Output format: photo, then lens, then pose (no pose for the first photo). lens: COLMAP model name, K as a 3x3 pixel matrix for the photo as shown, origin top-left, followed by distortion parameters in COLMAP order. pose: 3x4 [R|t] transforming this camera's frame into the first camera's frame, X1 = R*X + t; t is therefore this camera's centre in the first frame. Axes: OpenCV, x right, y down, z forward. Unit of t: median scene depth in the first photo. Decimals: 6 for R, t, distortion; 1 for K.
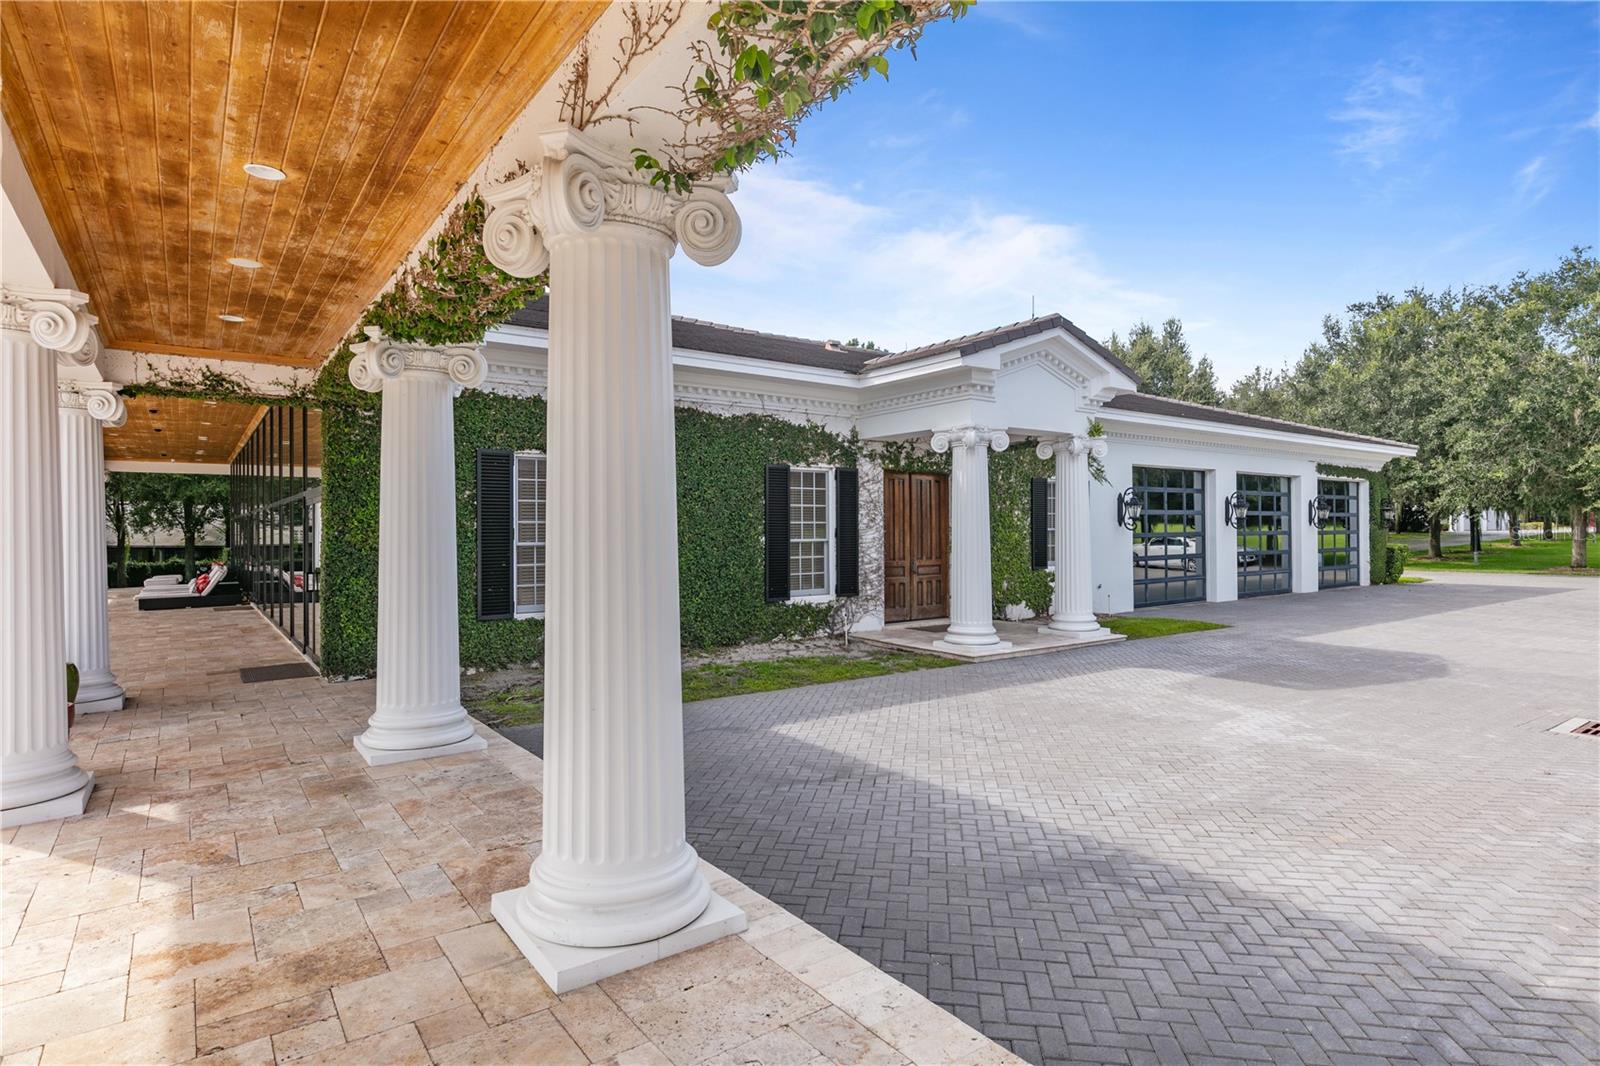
lens RADIAL K [[880.5, 0, 808.5], [0, 880.5, 539.1], [0, 0, 1]] dist [0.003981, -0.002605]
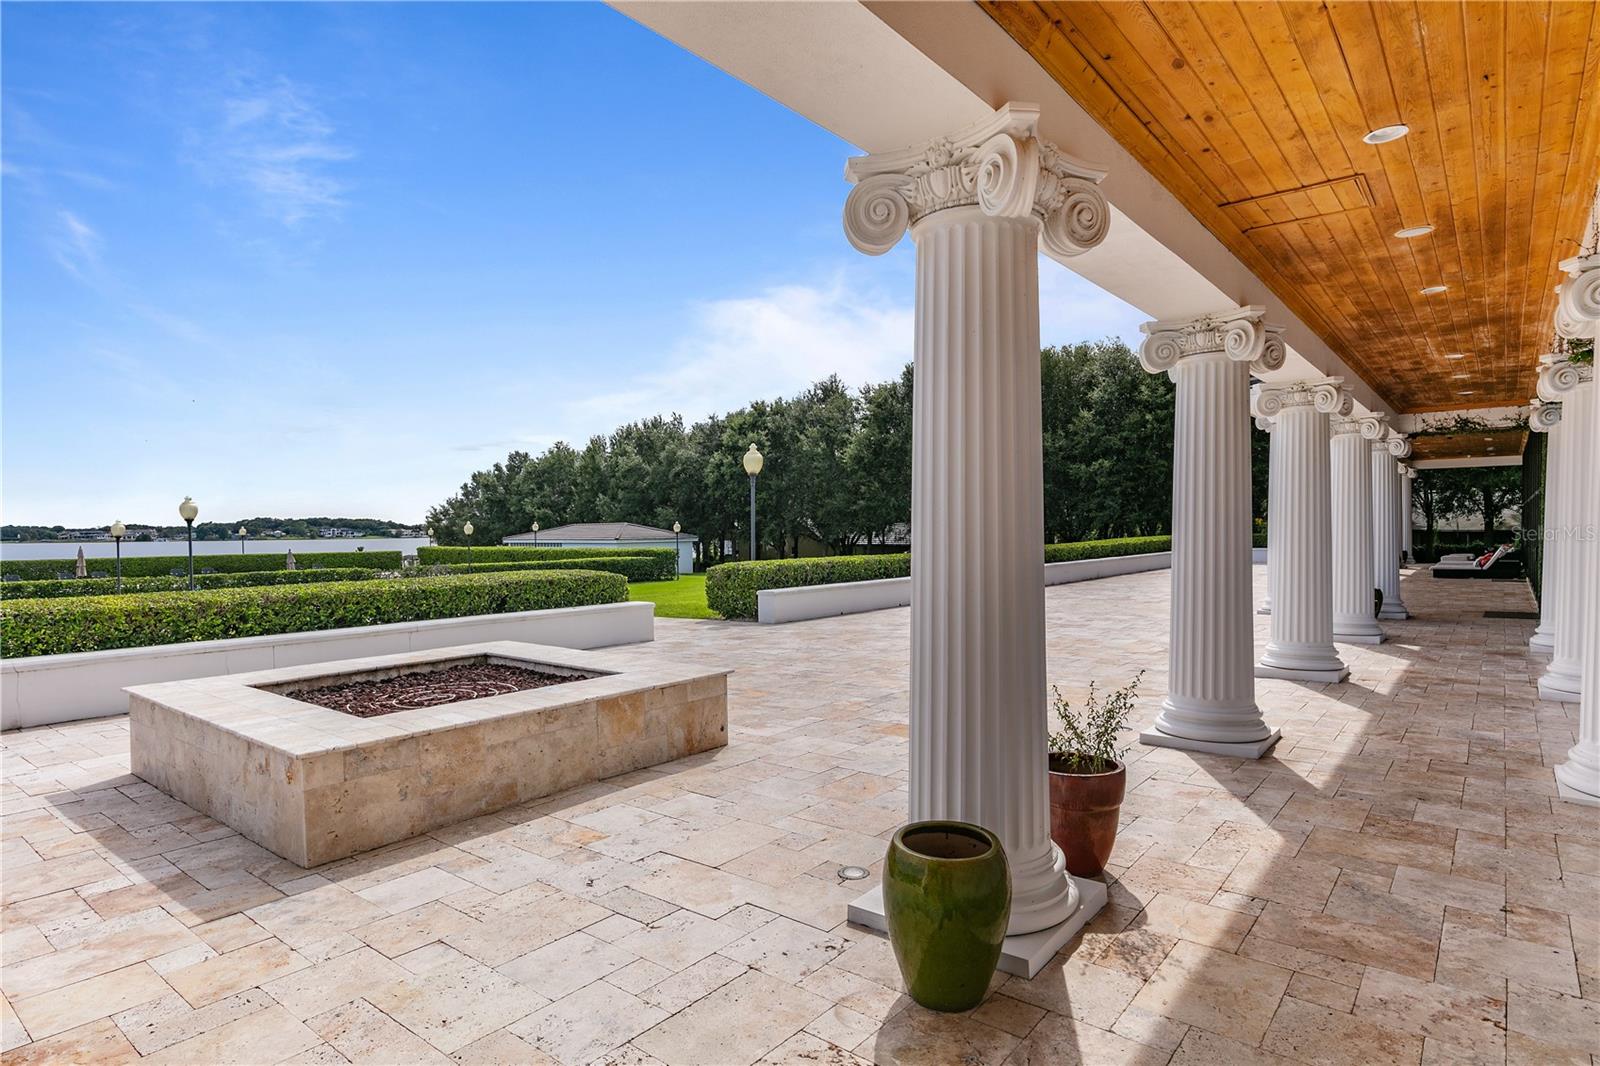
lens RADIAL K [[880.5, 0, 802.4], [0, 880.5, 544.8], [0, 0, 1]] dist [0.003981, -0.002605]
pose [[0.279967, 0.022285, -0.959751, 0.216563], [-0.000606, 0.999734, 0.023036, 0.002333], [0.960009, -0.005868, 0.279906, -0.245077]]
